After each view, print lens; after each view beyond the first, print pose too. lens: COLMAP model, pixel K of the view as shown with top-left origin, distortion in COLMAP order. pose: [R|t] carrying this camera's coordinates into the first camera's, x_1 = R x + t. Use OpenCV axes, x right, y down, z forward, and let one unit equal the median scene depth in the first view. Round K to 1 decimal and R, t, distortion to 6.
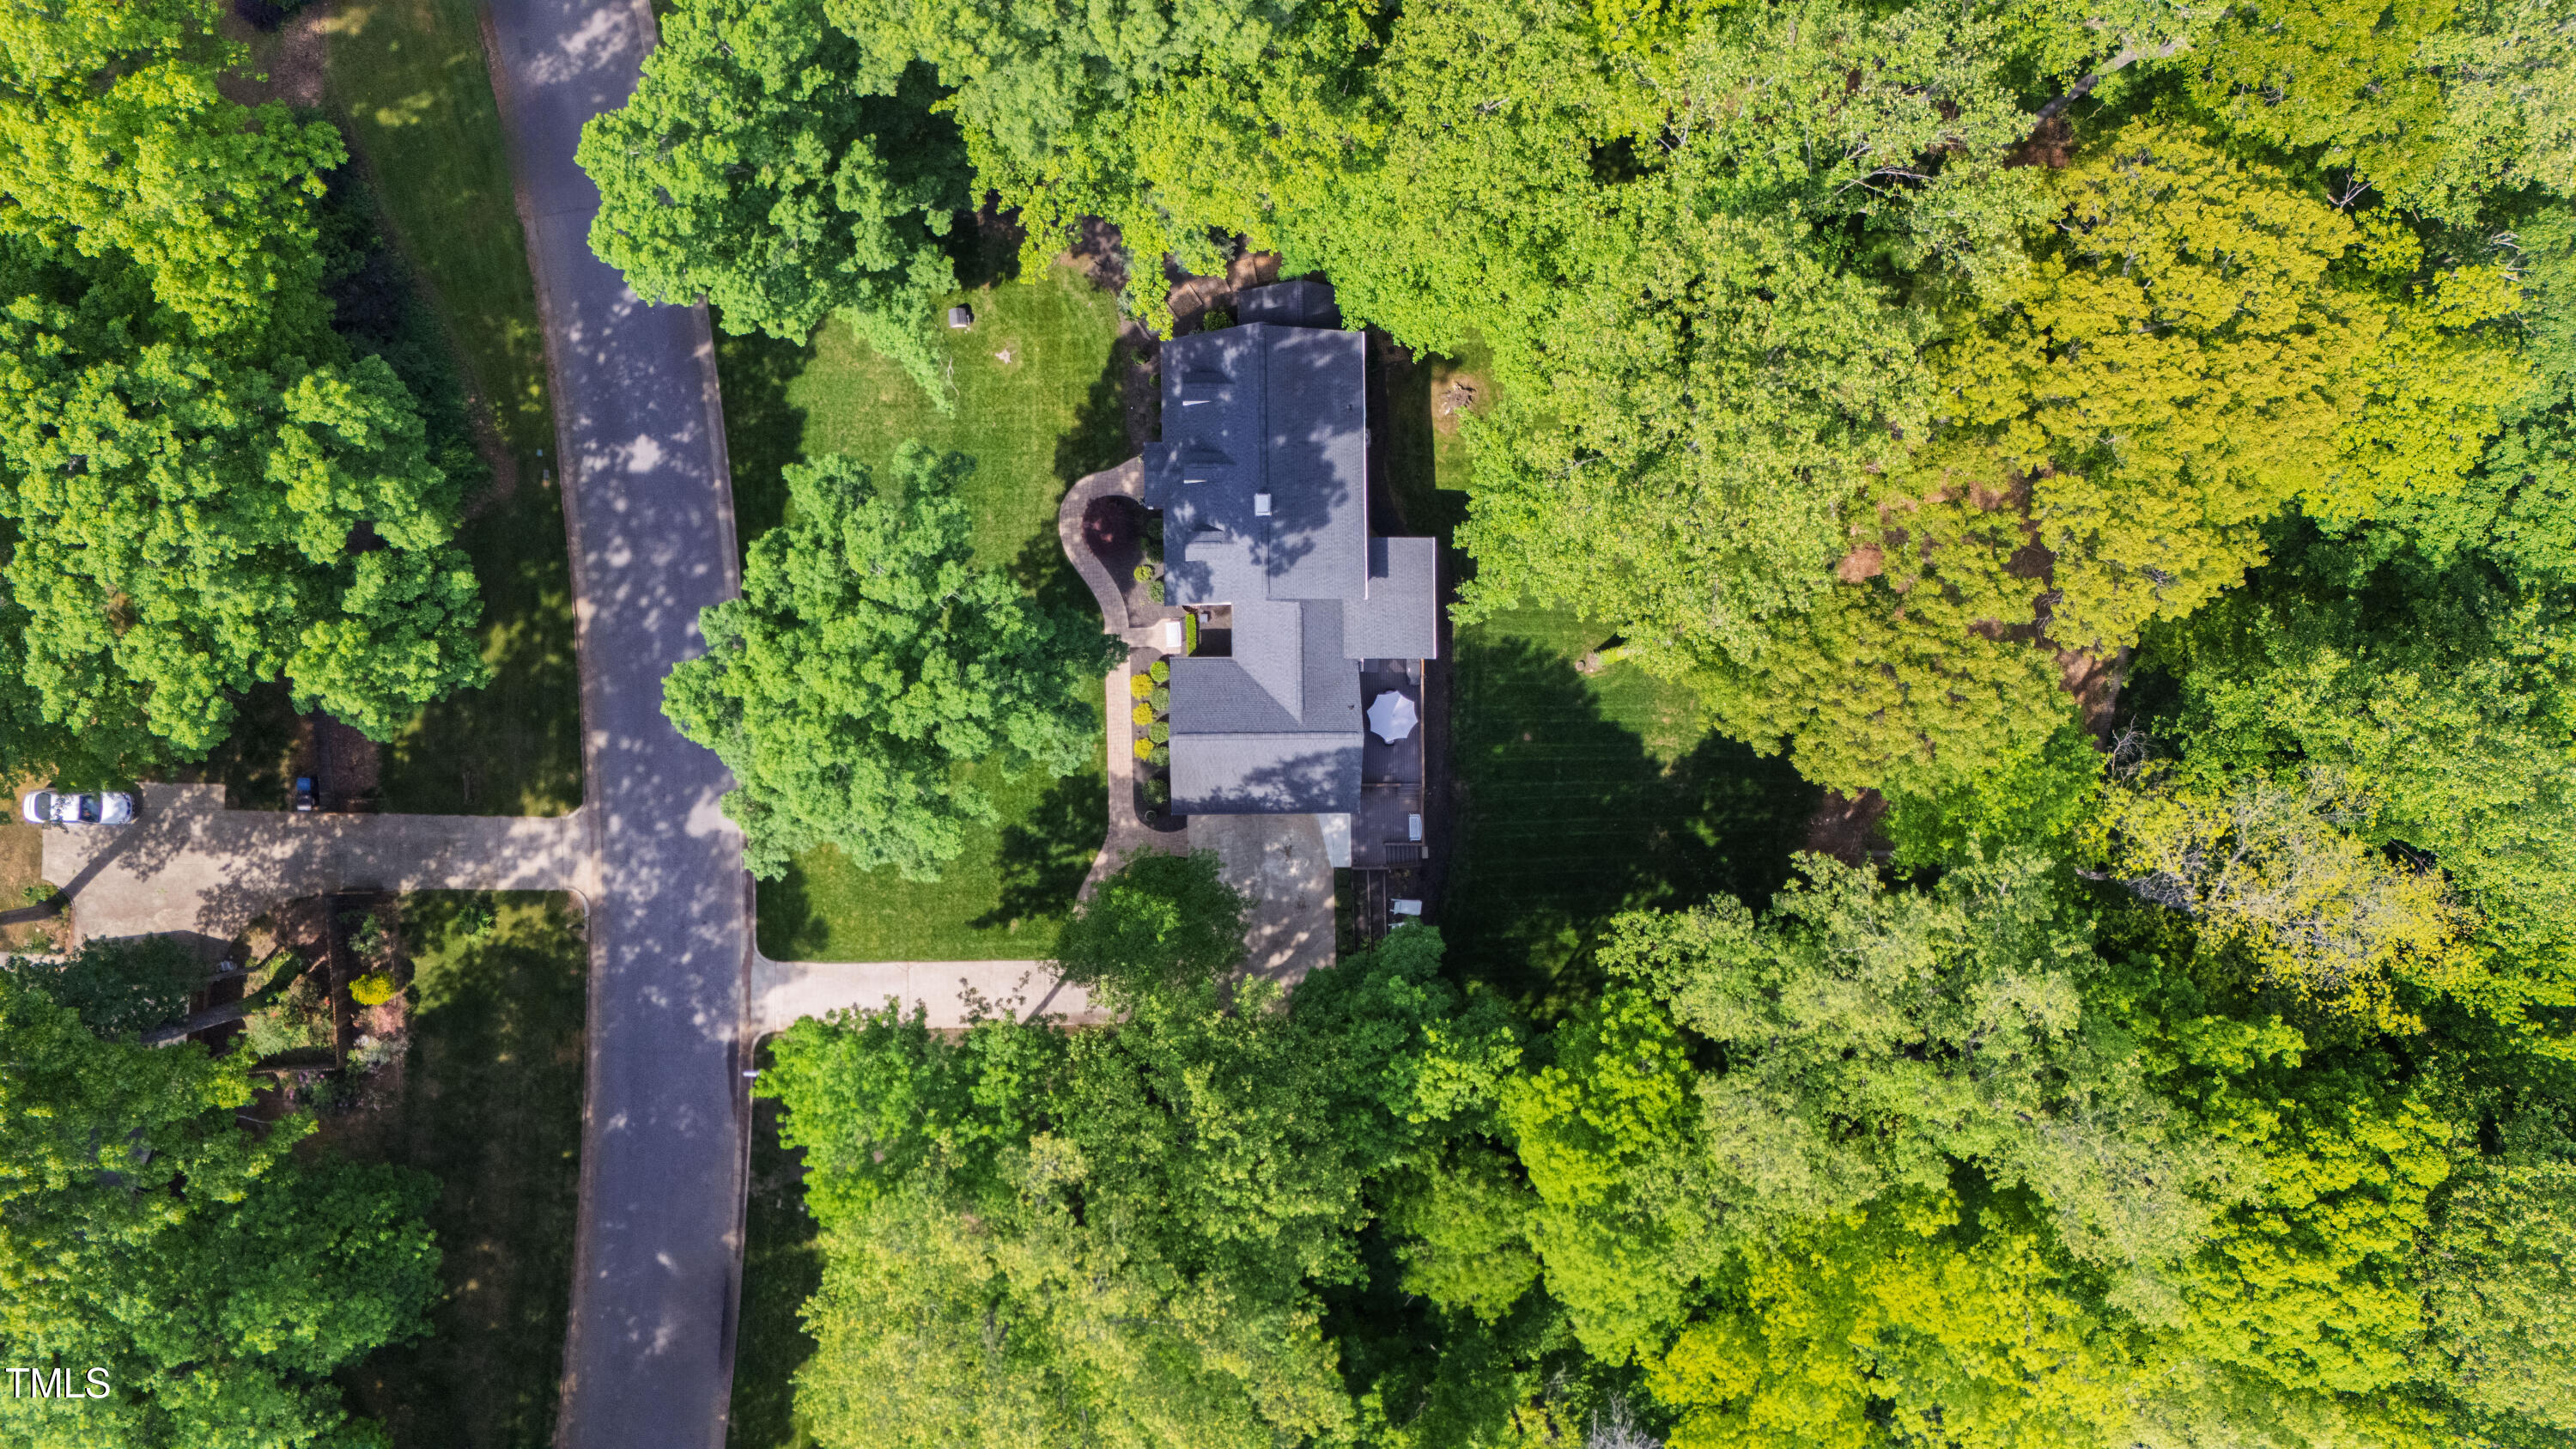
lens RADIAL K [[1915.9, 0, 1292.6], [0, 1915.9, 735.5], [0, 0, 1]] dist [0.051361, -0.037377]
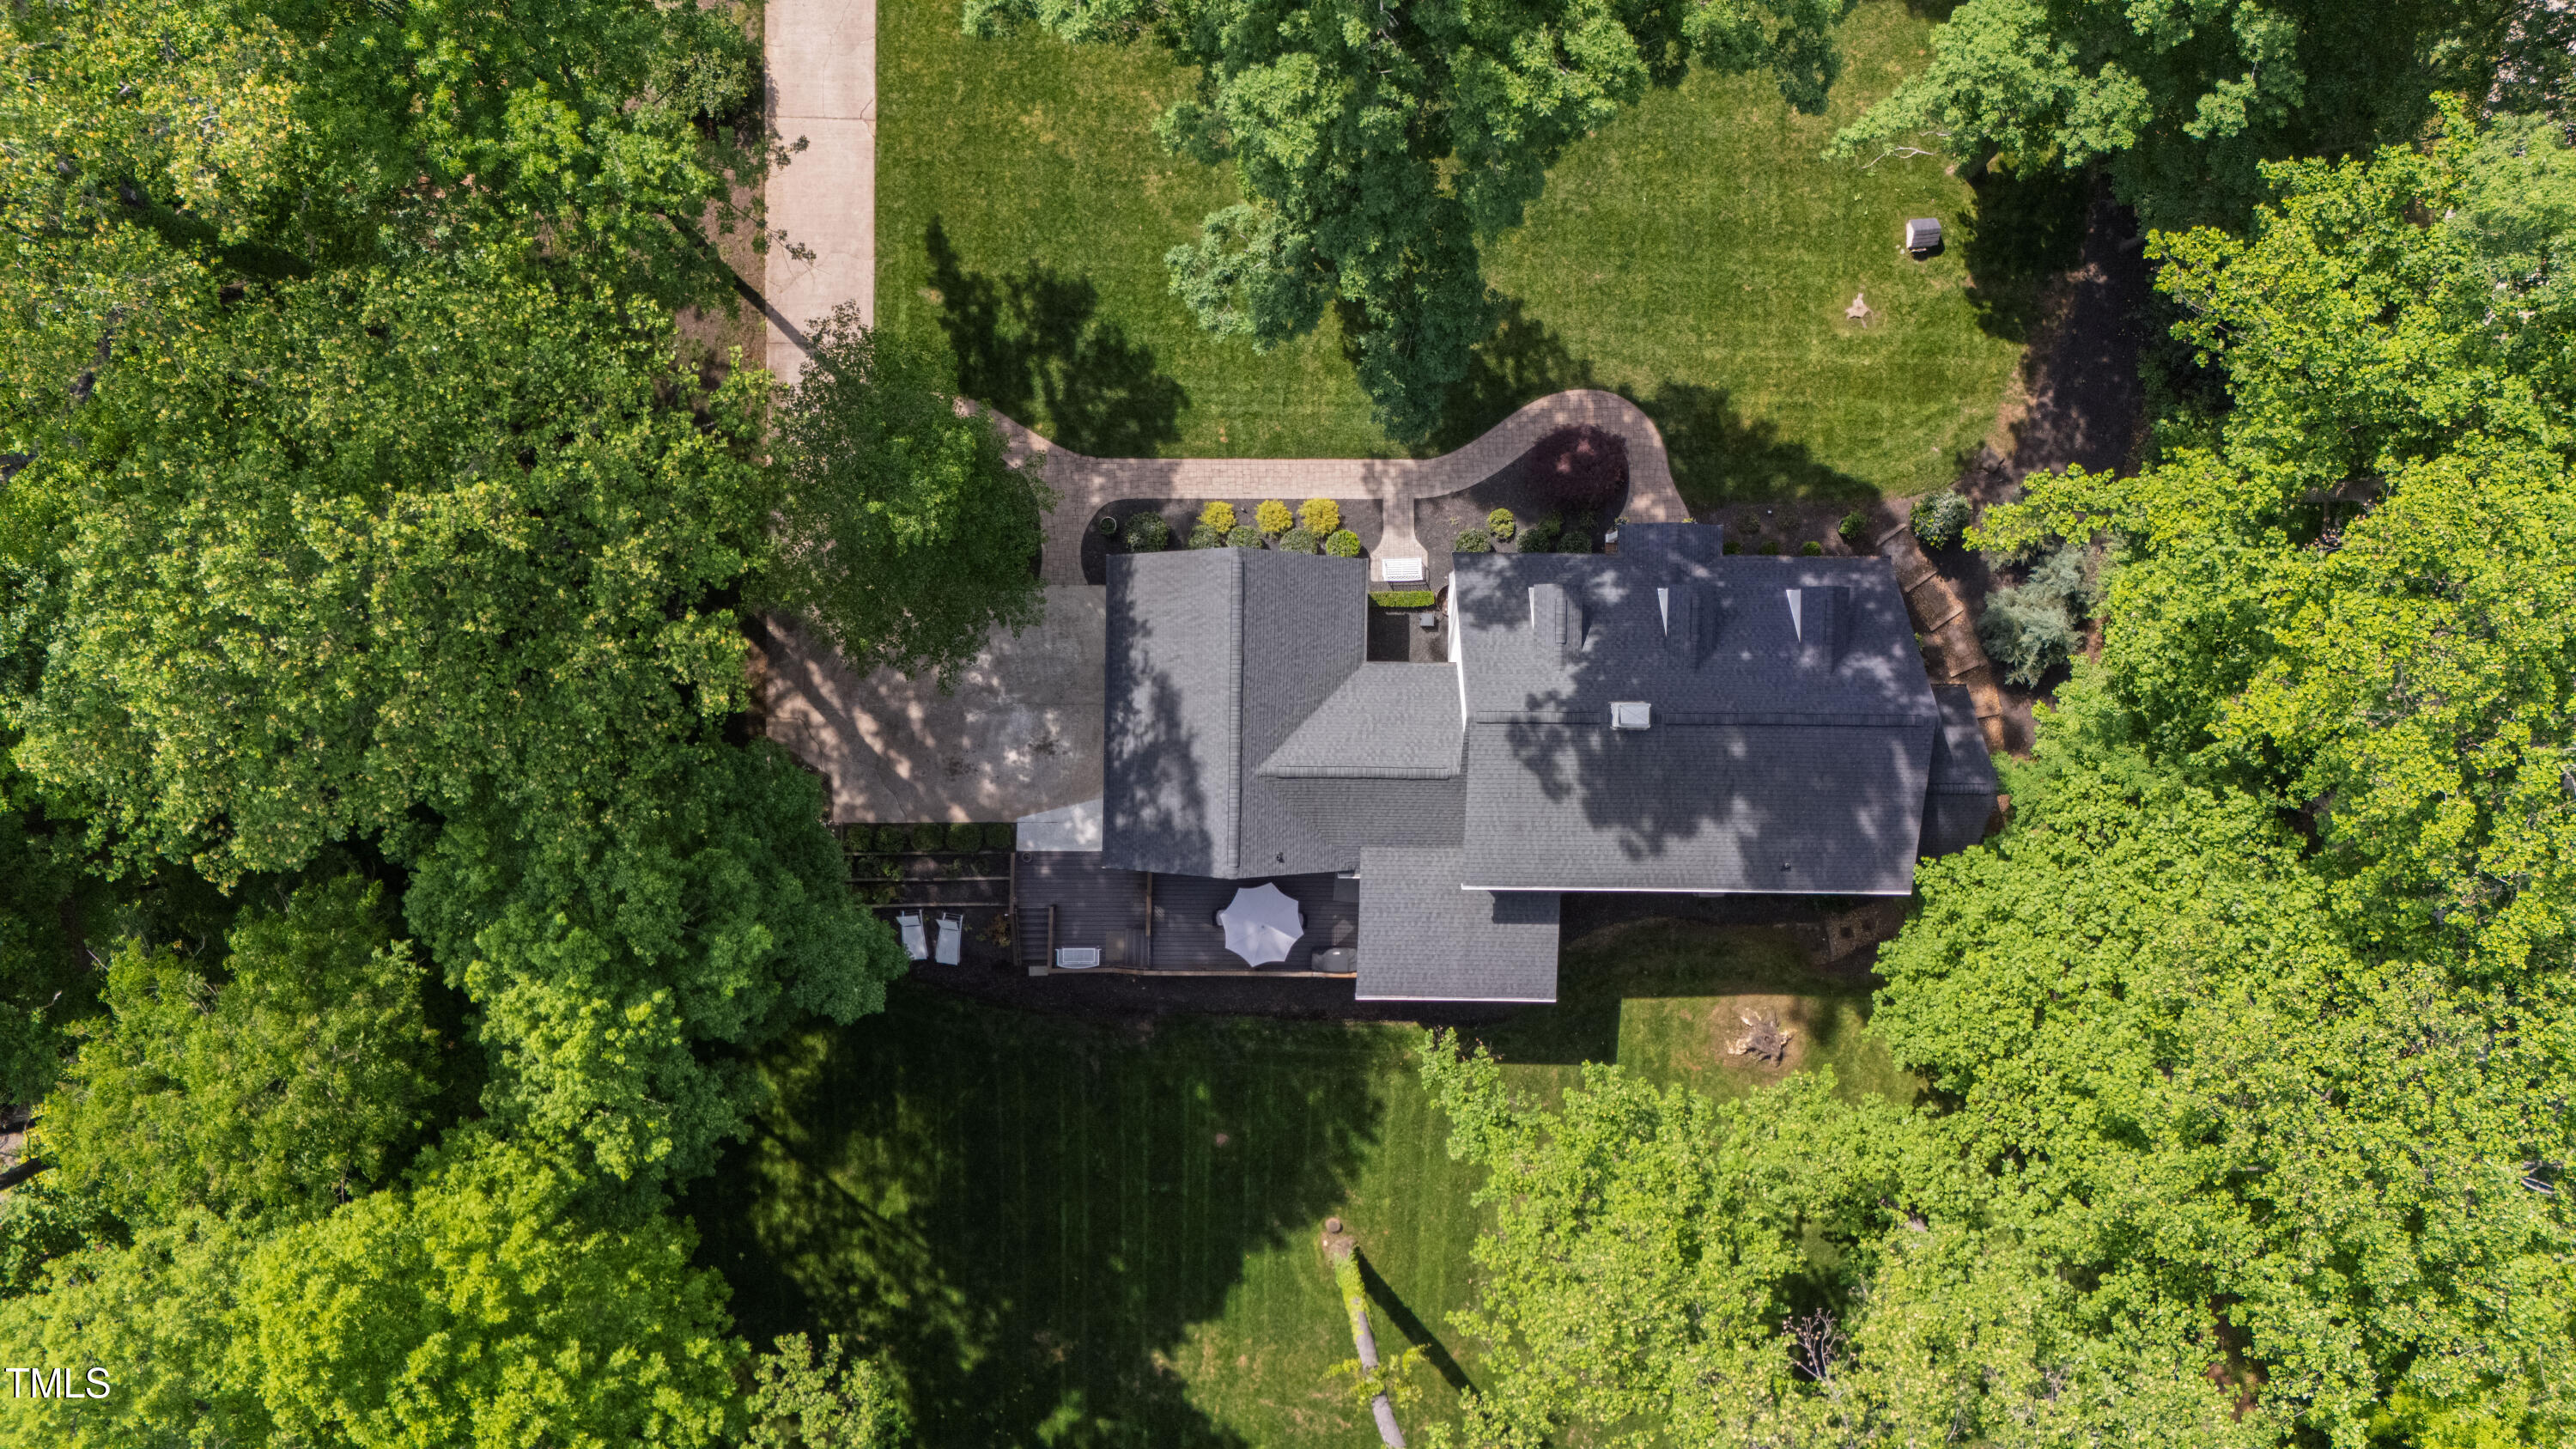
lens RADIAL K [[1915.9, 0, 1280.4], [0, 1915.9, 731.2], [0, 0, 1]] dist [0.051361, -0.037377]
pose [[-0.022604, 0.999406, -0.026009, 0.006676], [-0.999263, -0.023393, -0.030422, 0.003888], [-0.031012, 0.025303, 0.999199, 0.400202]]
